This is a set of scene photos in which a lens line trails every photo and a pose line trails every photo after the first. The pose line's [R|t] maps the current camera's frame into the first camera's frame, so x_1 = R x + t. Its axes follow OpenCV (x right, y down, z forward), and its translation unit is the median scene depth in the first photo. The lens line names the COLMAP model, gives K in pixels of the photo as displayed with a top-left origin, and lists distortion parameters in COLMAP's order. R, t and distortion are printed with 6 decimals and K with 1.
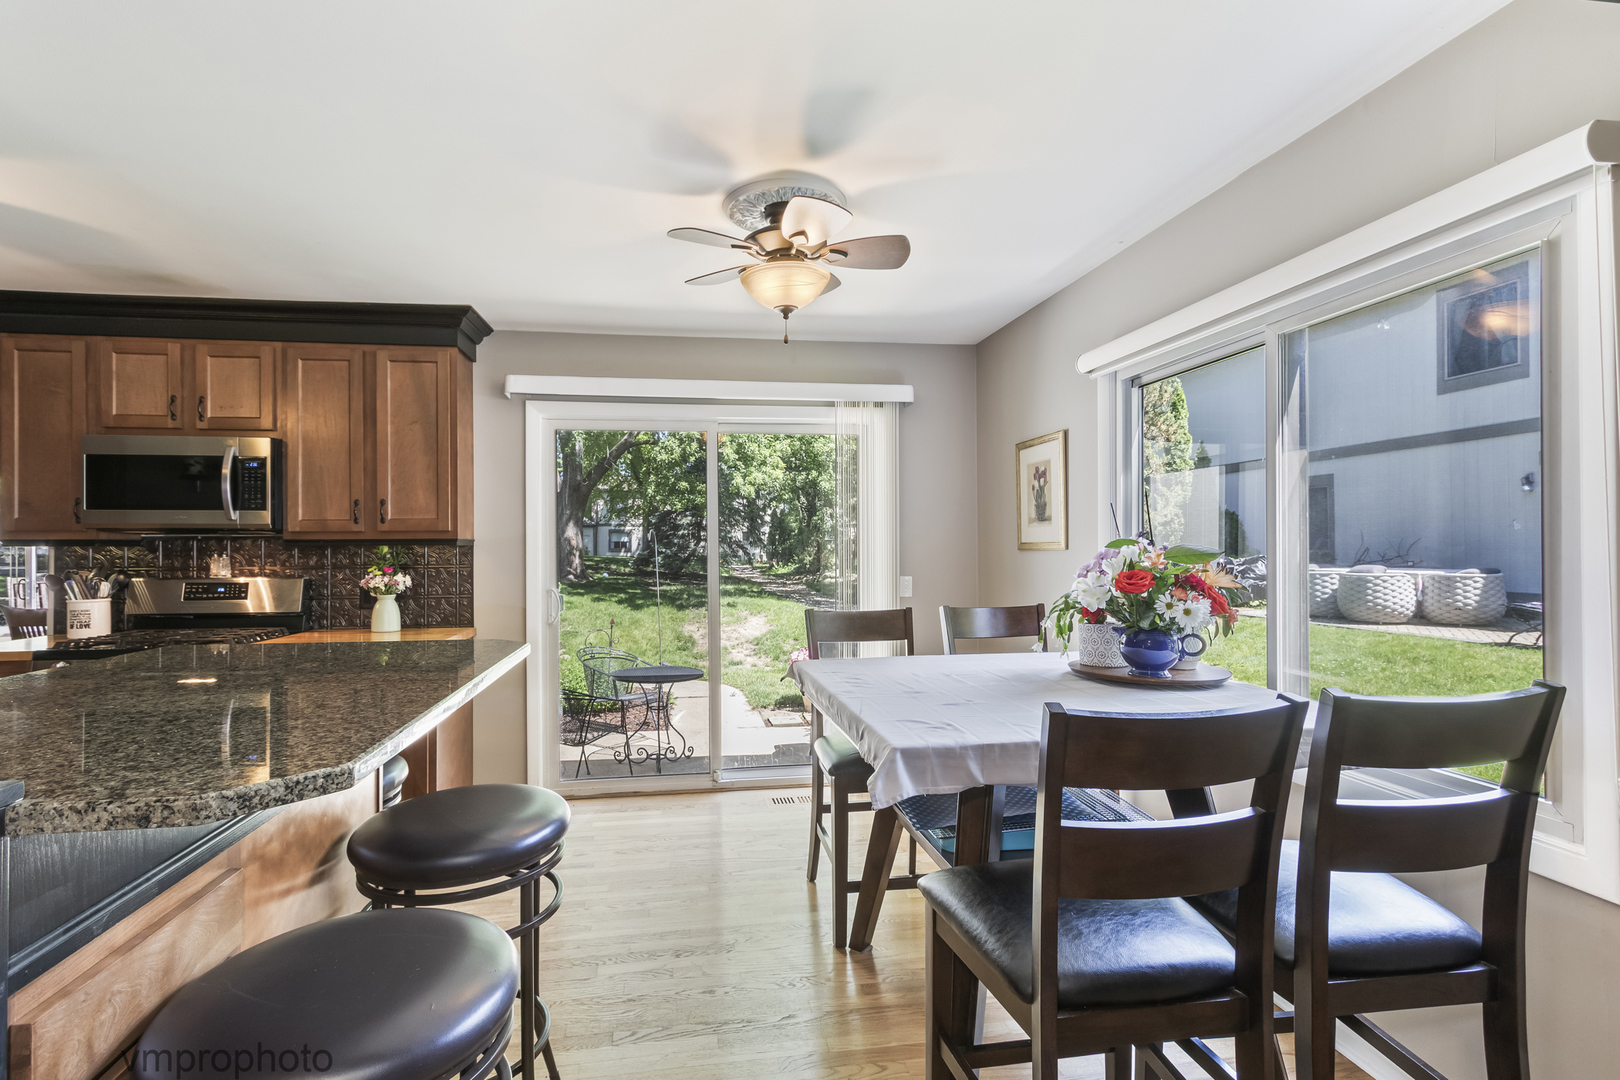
lens RADIAL K [[761.5, 0, 781.6], [0, 761.5, 543.8], [0, 0, 1]] dist [0.001253, 0.000100]
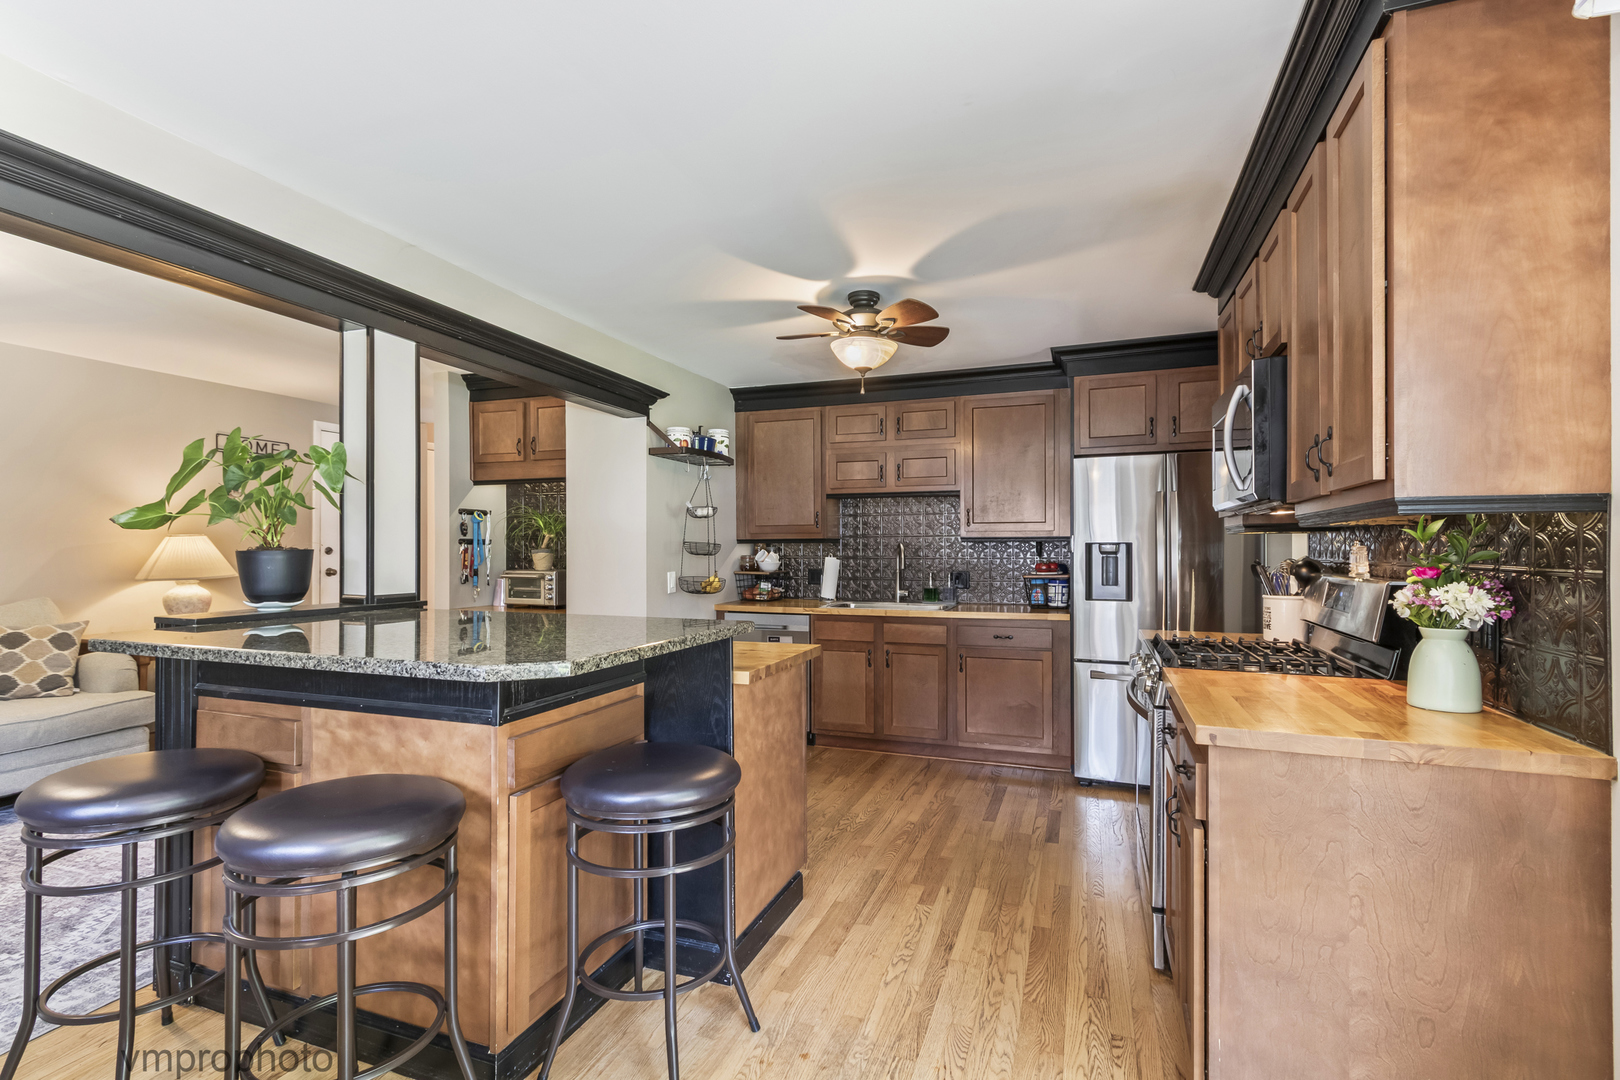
lens RADIAL K [[742.0, 0, 810.4], [0, 742.0, 548.6], [0, 0, 1]] dist [0.000841, 0.000071]
pose [[-0.484207, 0.003799, -0.874945, 0.048709], [0.007659, 0.999971, 0.000103, 0.017308], [0.874920, -0.006651, -0.484222, 0.934571]]
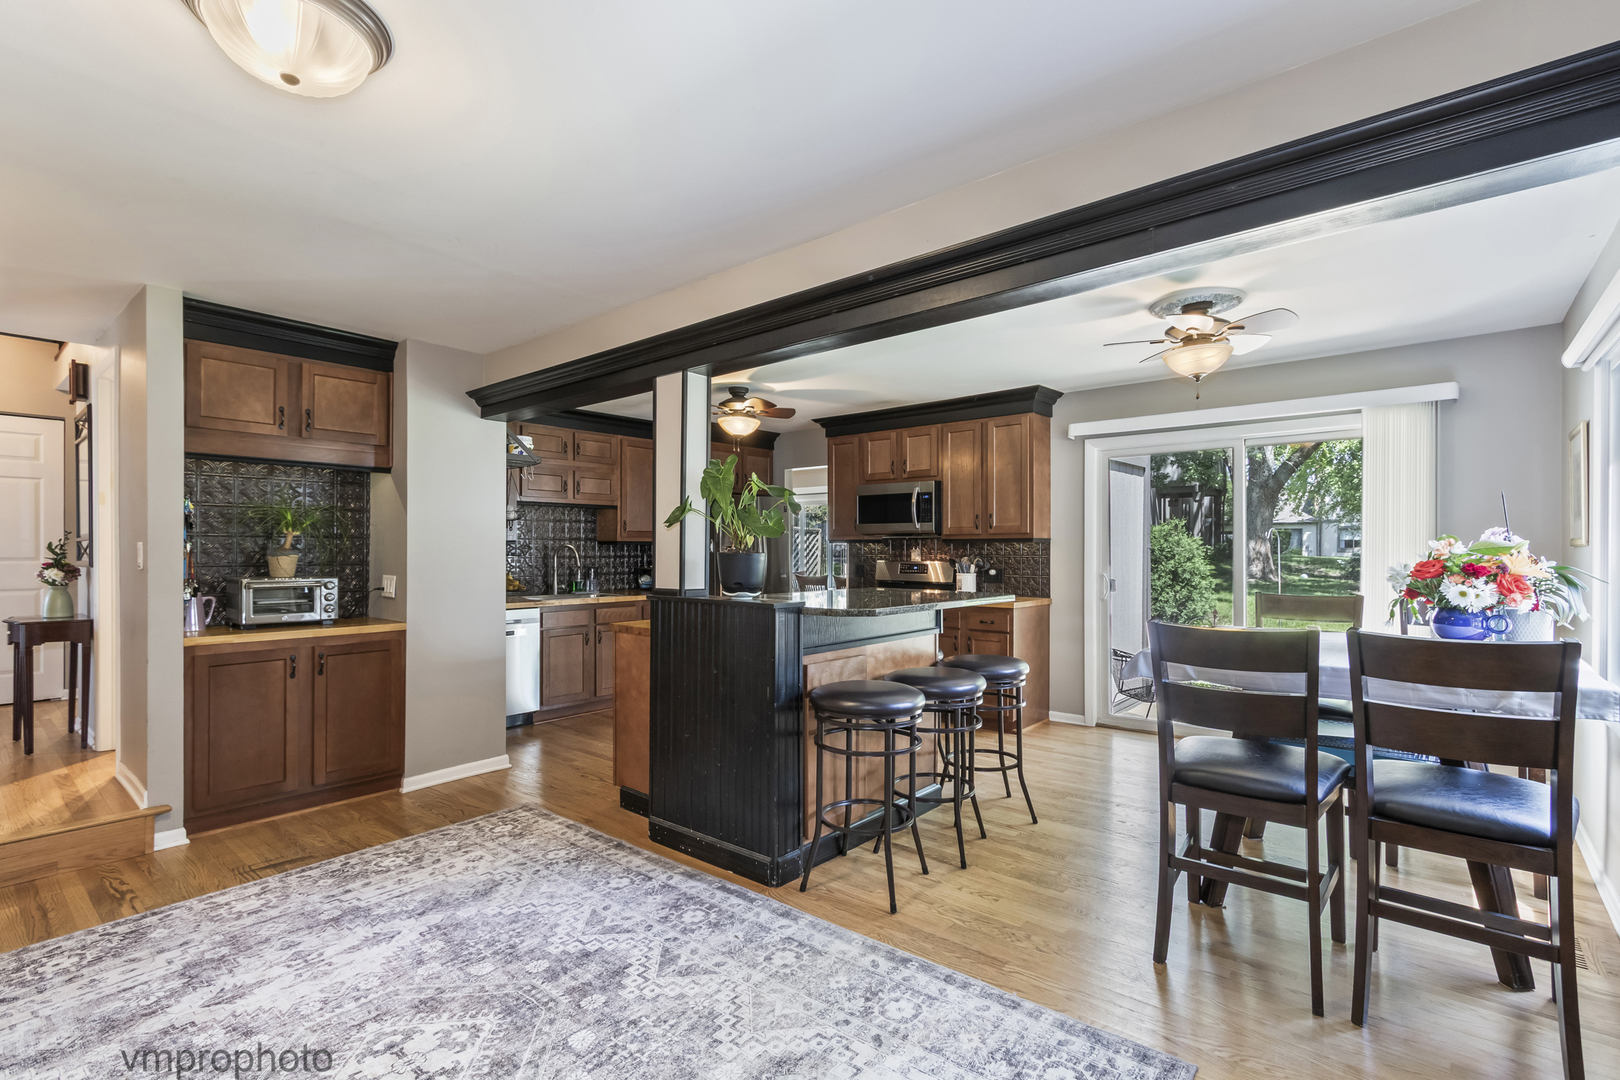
lens RADIAL K [[742.0, 0, 810.4], [0, 742.0, 548.6], [0, 0, 1]] dist [0.000841, 0.000071]
pose [[0.662045, 0.005739, -0.749442, 0.398574], [-0.000224, 0.999972, 0.007459, 0.003770], [0.749464, -0.004771, 0.662028, -0.323524]]
